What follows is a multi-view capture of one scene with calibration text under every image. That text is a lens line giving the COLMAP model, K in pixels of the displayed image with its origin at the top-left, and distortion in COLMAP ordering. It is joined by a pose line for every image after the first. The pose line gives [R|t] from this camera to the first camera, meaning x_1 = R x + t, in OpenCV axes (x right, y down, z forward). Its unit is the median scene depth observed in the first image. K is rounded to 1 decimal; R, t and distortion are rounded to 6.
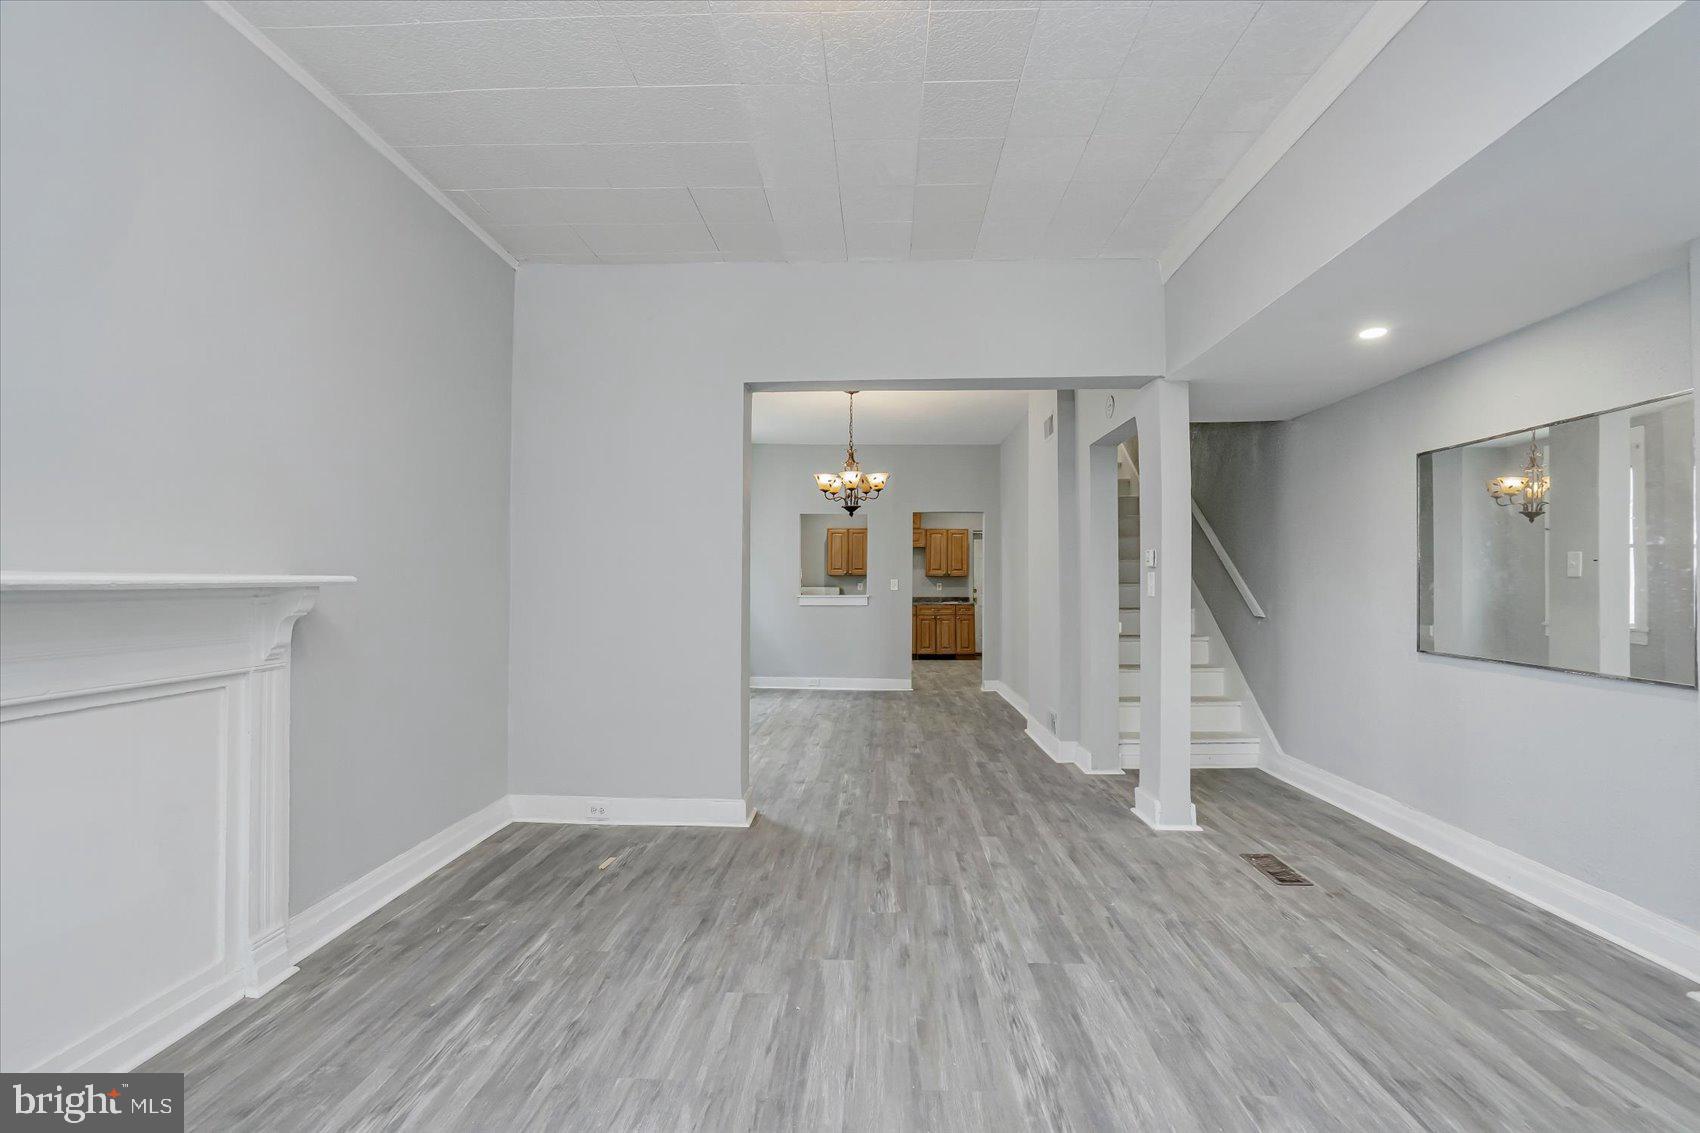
lens RADIAL K [[775.8, 0, 850.0], [0, 775.8, 566.5], [0, 0, 1]] dist [-0.002160, 0.000452]
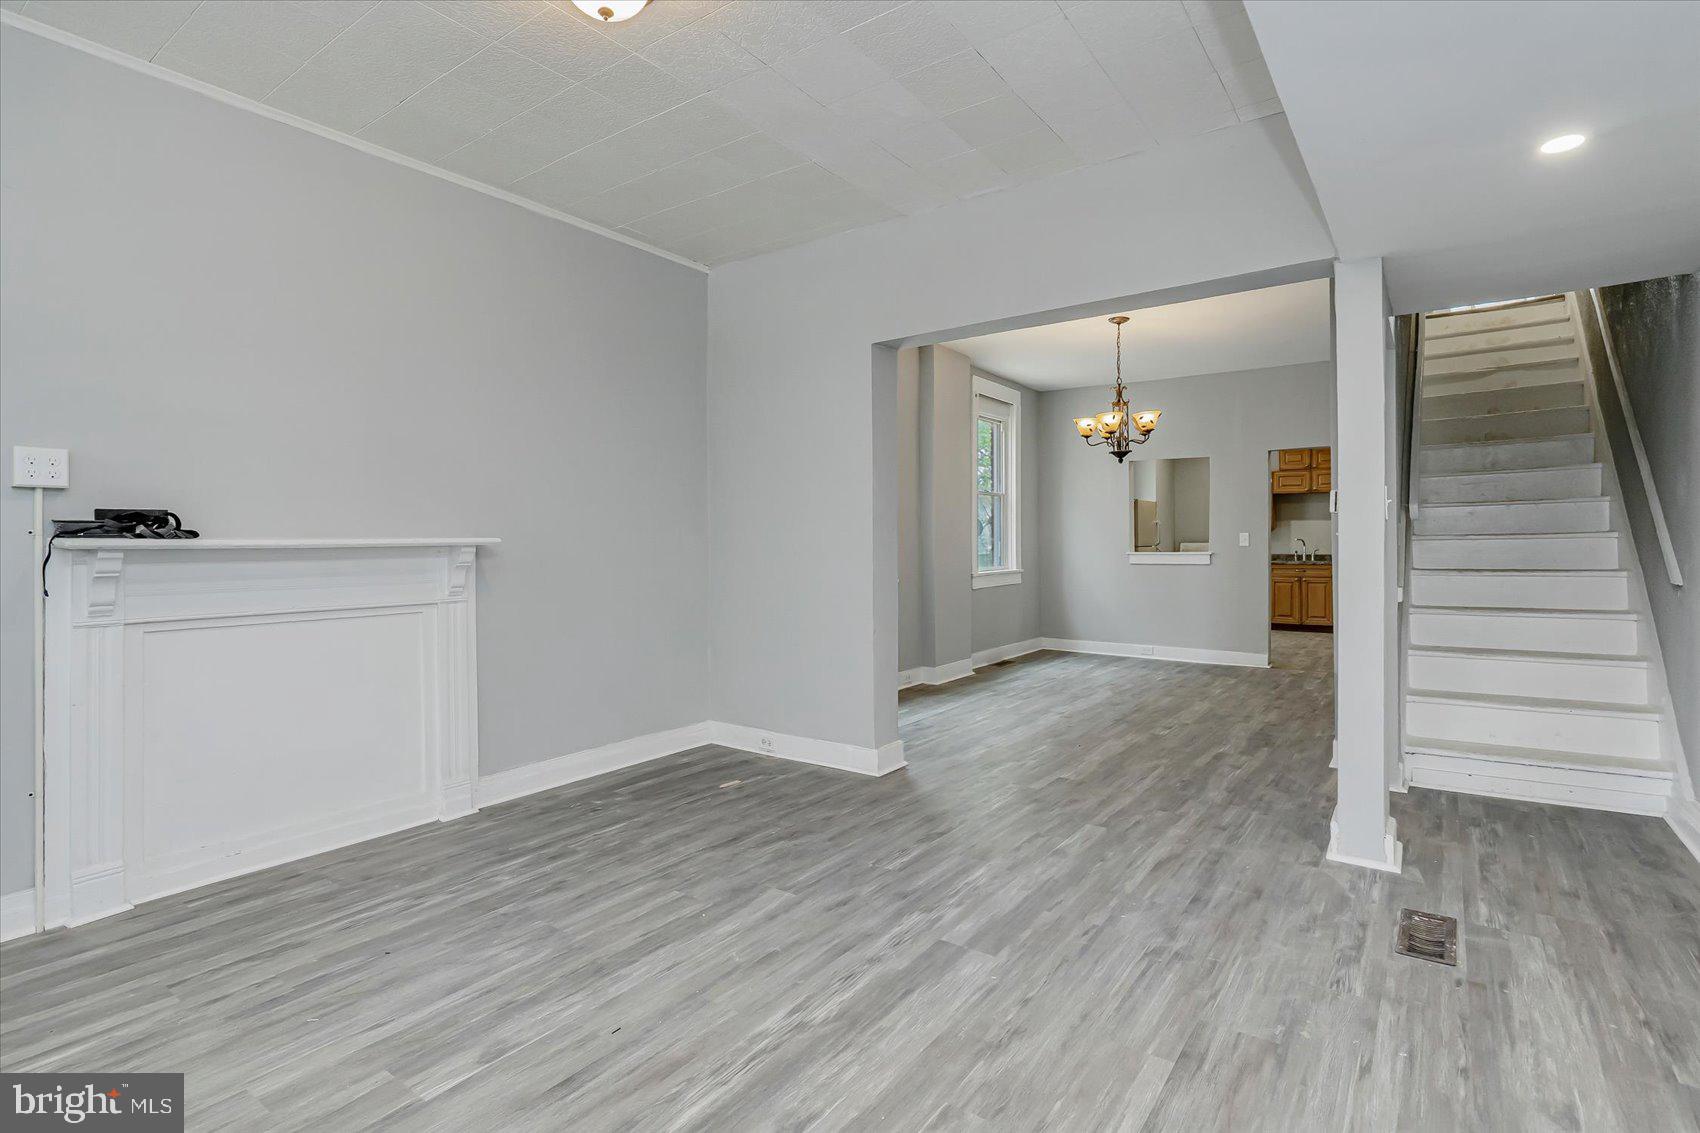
lens RADIAL K [[829.5, 0, 857.7], [0, 829.5, 549.3], [0, 0, 1]] dist [-0.001477, 0.000935]
pose [[0.832352, -0.003383, -0.554237, 0.549462], [0.021928, 0.999399, 0.026830, 0.003546], [0.553813, -0.034485, 0.831927, 0.090009]]
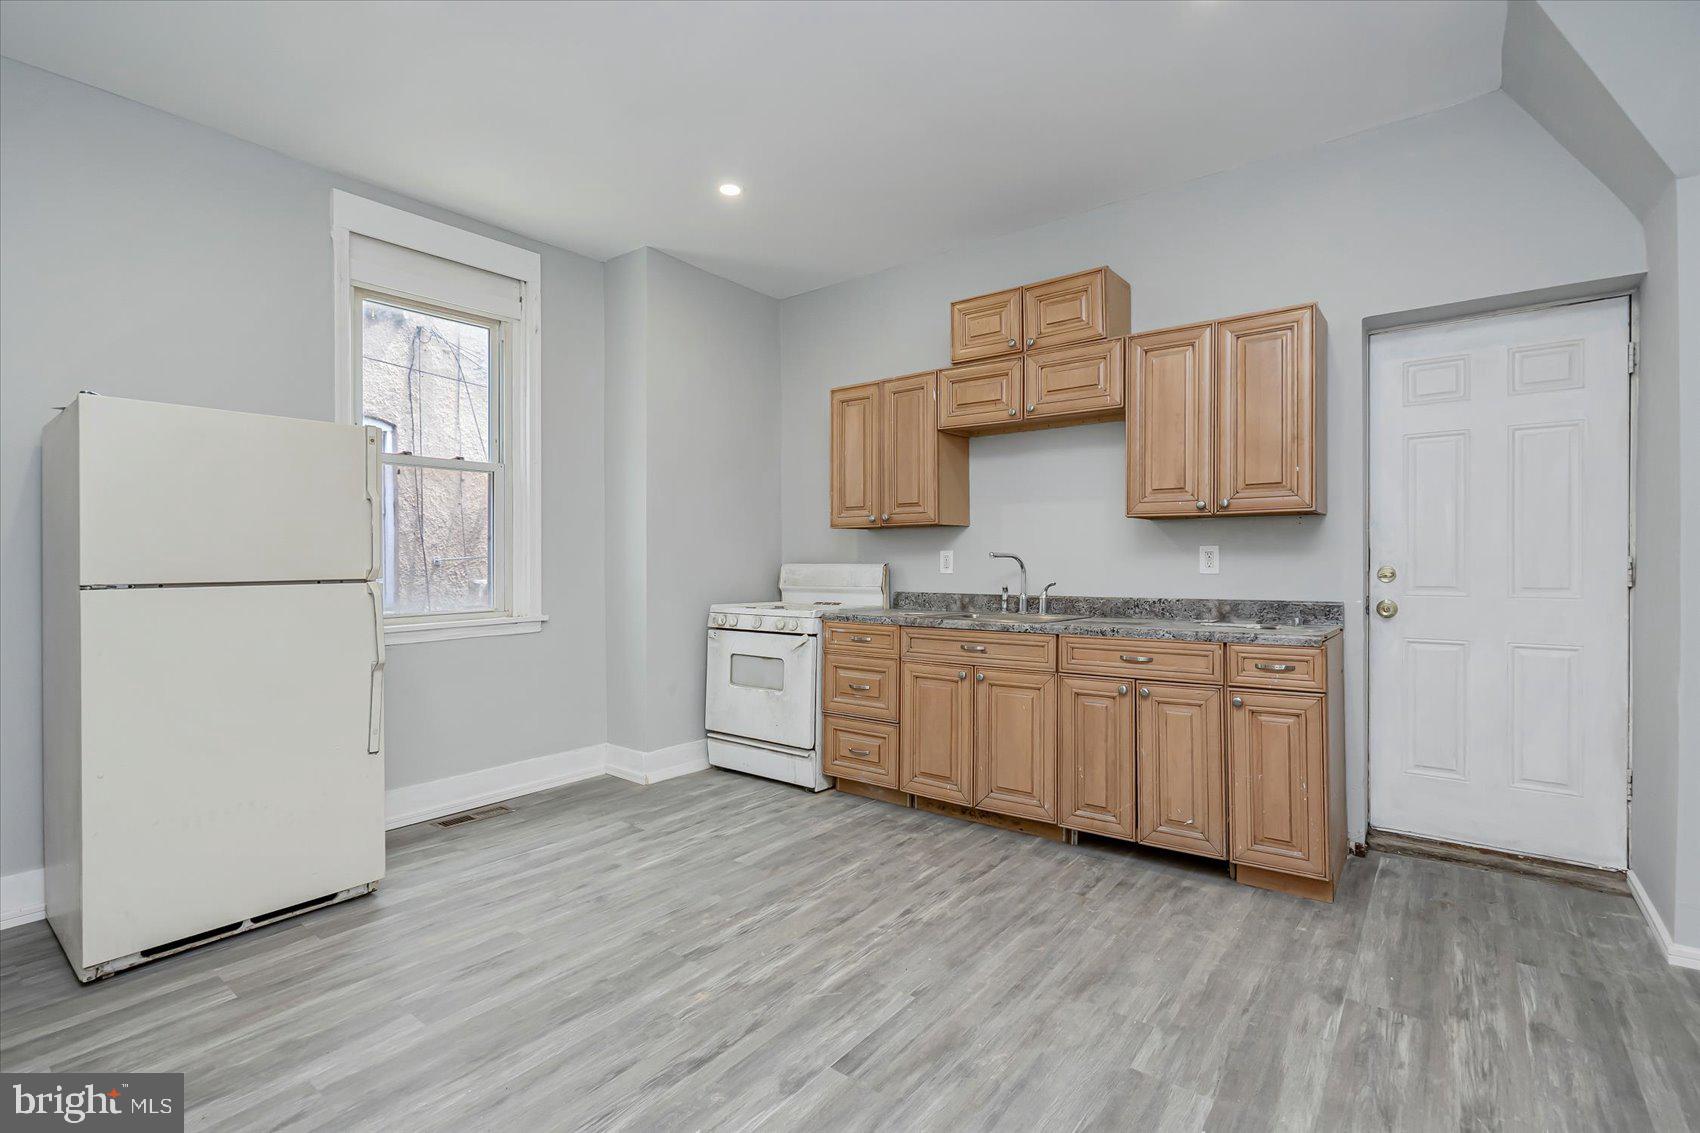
lens RADIAL K [[775.8, 0, 850.0], [0, 775.8, 566.5], [0, 0, 1]] dist [-0.002160, 0.000452]
pose [[0.816959, -0.000920, -0.576694, 0.642531], [0.020233, 0.999429, 0.027069, 0.073441], [0.576340, -0.033783, 0.816511, 2.767353]]
